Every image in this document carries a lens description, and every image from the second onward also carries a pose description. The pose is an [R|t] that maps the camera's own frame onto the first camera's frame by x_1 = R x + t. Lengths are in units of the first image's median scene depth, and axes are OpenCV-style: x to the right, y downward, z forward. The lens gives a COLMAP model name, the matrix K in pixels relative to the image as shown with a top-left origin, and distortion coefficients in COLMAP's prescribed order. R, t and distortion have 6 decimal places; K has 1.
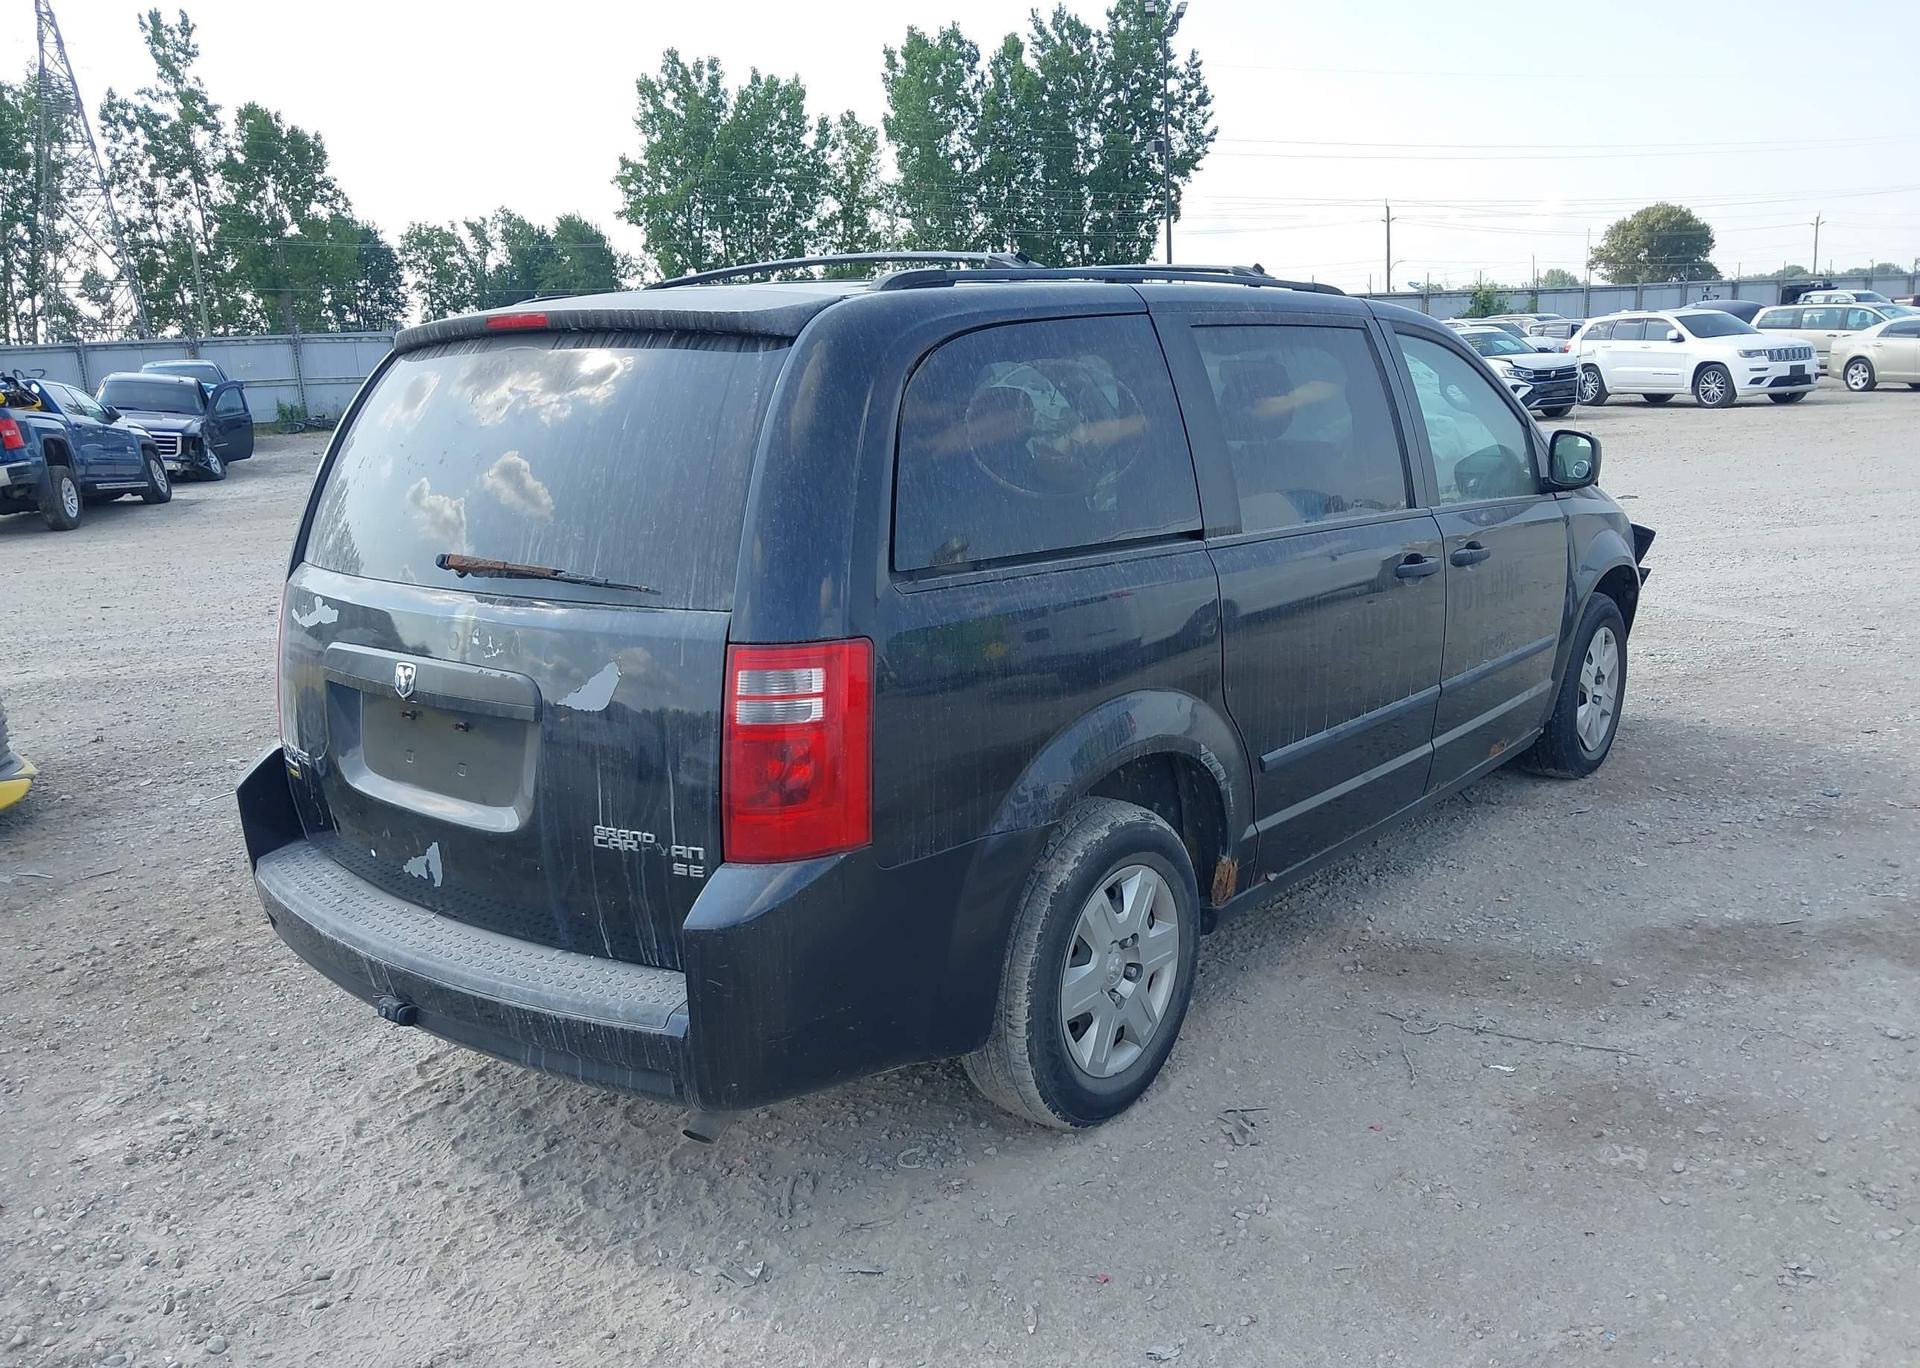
lens RADIAL K [[1605.4, 0, 921.6], [0, 1605.4, 676.1], [0, 0, 1]] dist [0.013592, 0.001598]
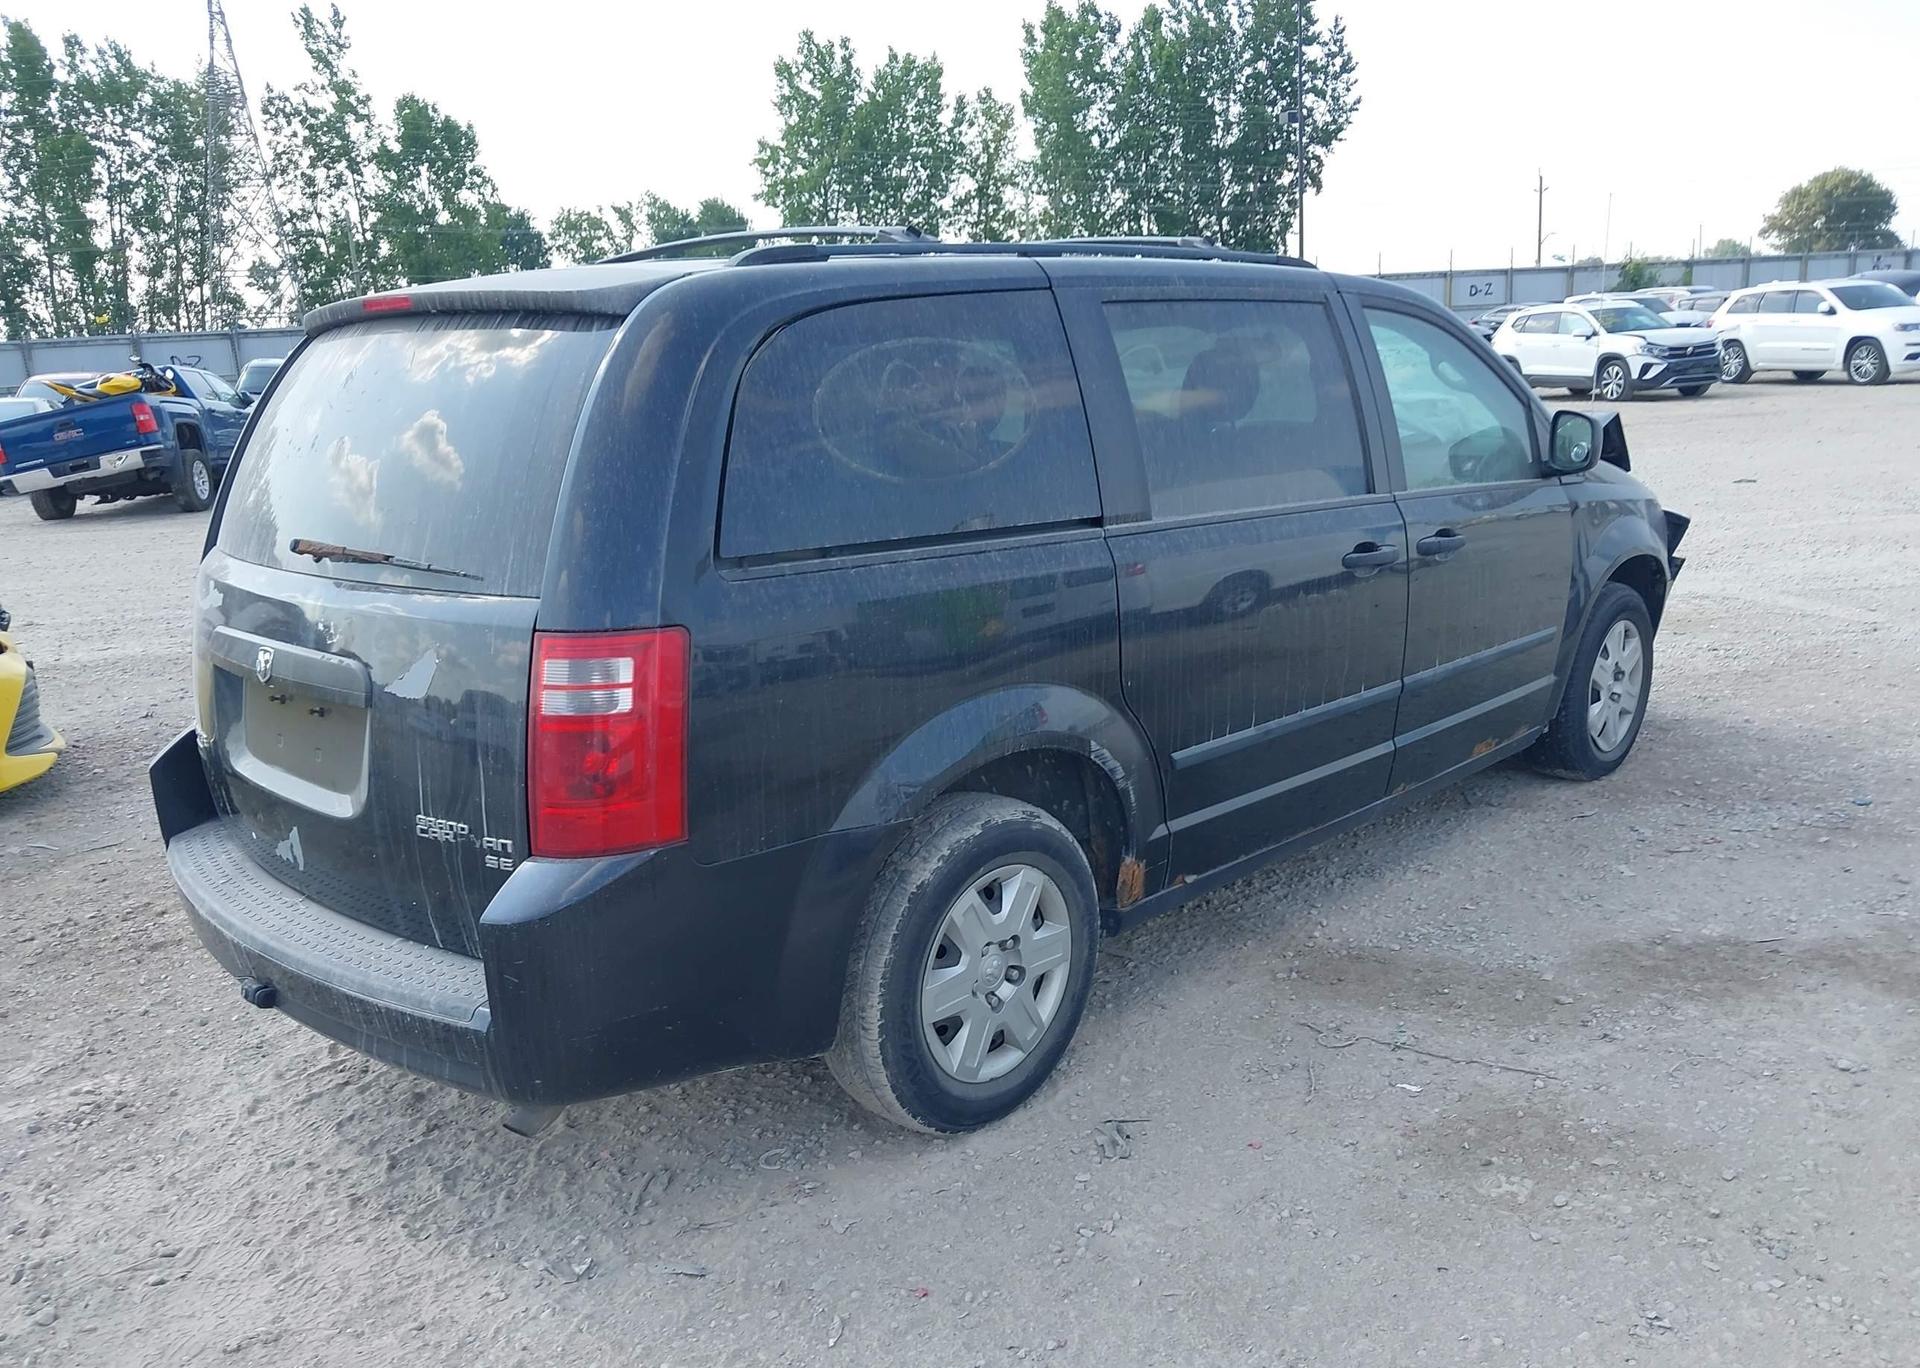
lens RADIAL K [[1606.6, 0, 963.6], [0, 1606.6, 689.9], [0, 0, 1]] dist [0.006922, 0.009565]
pose [[0.995532, 0.013112, -0.093509, 0.175809], [-0.011283, 0.999735, 0.020056, -0.005621], [0.093747, -0.018911, 0.995416, 0.037188]]
